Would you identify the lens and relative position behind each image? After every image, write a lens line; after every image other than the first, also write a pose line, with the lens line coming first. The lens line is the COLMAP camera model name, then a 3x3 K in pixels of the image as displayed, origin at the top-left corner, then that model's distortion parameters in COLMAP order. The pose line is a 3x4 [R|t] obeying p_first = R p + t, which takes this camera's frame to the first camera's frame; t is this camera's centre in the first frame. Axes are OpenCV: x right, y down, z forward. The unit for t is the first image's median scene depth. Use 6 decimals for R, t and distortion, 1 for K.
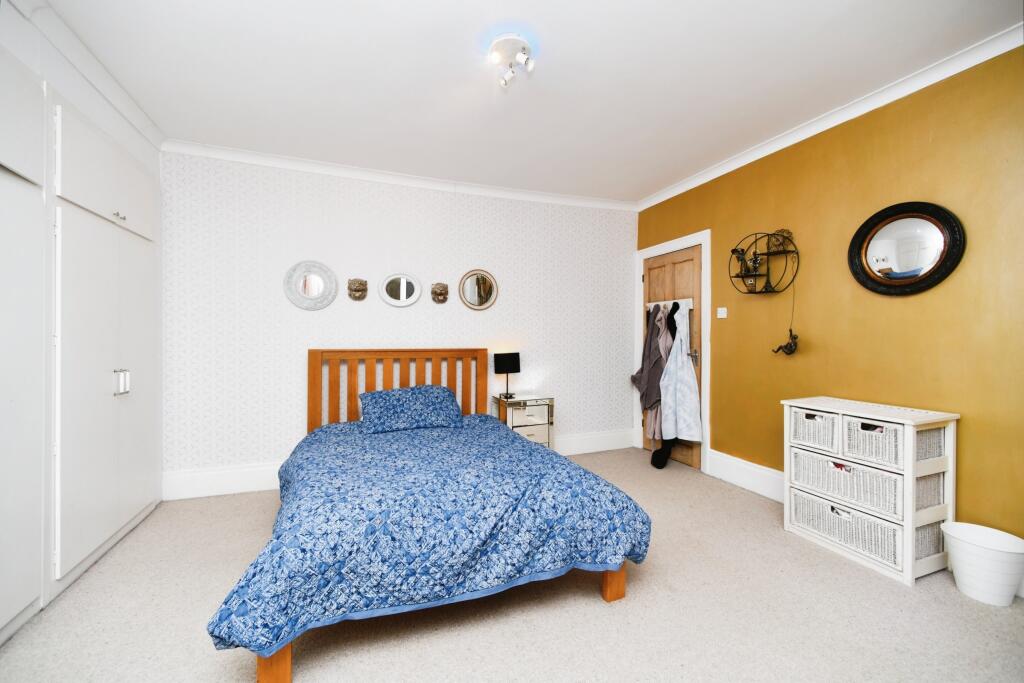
lens RADIAL K [[418.2, 0, 508.4], [0, 418.2, 335.4], [0, 0, 1]] dist [-0.000948, -0.000231]
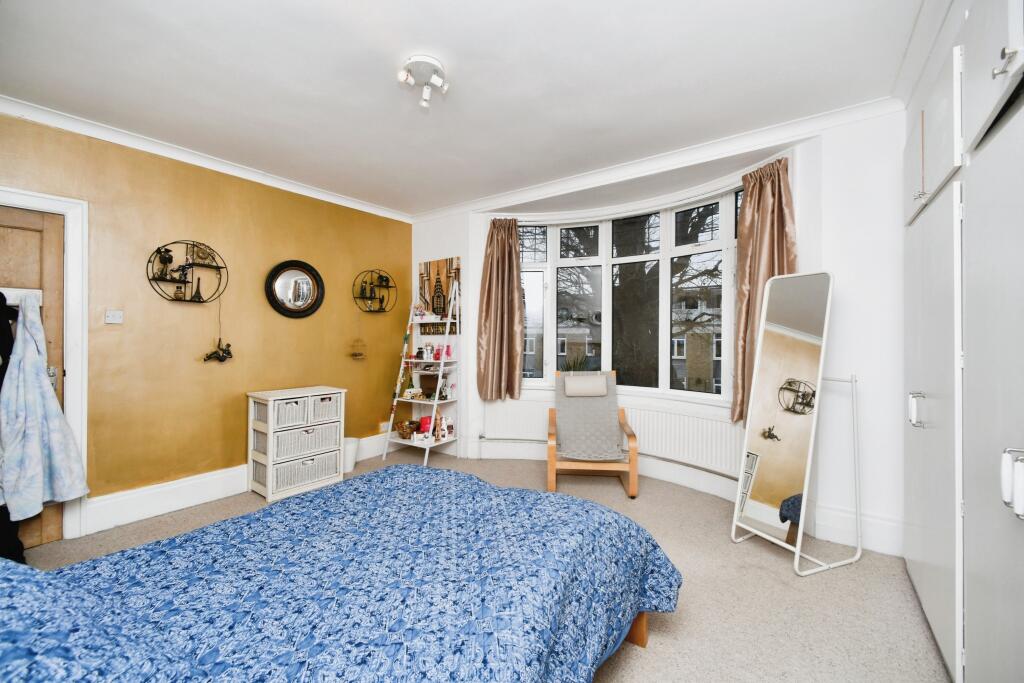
lens RADIAL K [[418.2, 0, 508.4], [0, 418.2, 335.4], [0, 0, 1]] dist [-0.000948, -0.000231]
pose [[-0.558945, 0.000543, 0.829205, -0.649490], [0.001110, 0.999999, 0.000094, -0.022371], [-0.829204, 0.000973, -0.558945, 0.952711]]
